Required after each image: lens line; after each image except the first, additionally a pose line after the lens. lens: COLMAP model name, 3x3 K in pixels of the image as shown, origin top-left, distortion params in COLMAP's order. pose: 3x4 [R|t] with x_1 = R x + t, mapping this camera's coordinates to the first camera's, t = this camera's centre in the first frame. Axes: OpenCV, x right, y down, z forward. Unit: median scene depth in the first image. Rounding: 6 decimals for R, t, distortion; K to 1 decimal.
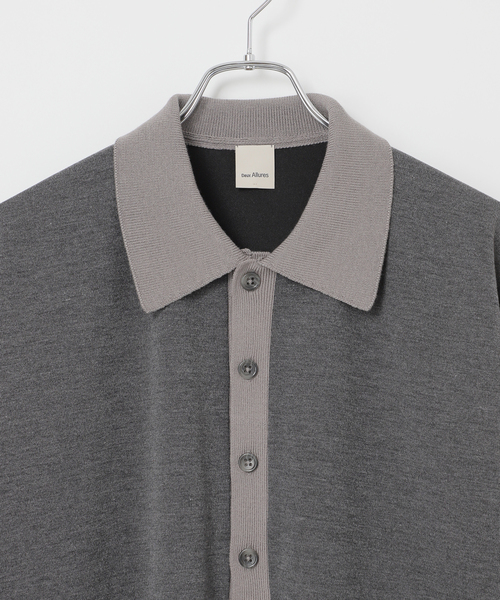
lens RADIAL K [[1154.9, 0, 250.2], [0, 1154.9, 302.1], [0, 0, 1]] dist [0.075714, 0.000000]
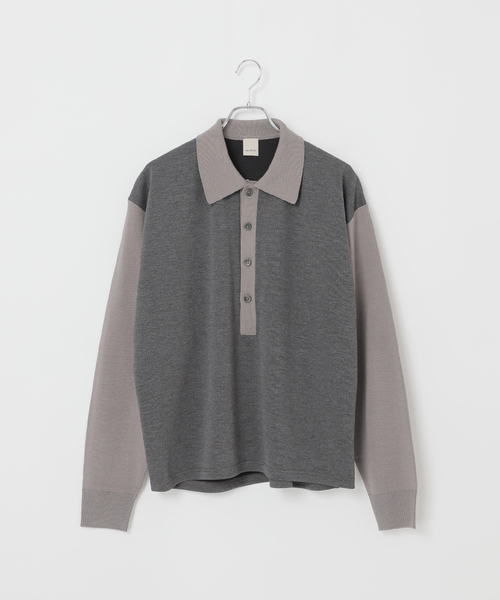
lens RADIAL K [[801.1, 0, 246.5], [0, 801.1, 297.0], [0, 0, 1]] dist [-0.036078, 0.000000]
pose [[0.999392, 0.003684, 0.034657, -0.066868], [-0.007128, 0.994983, 0.099793, 0.036546], [-0.034116, -0.099979, 0.994404, -0.803821]]
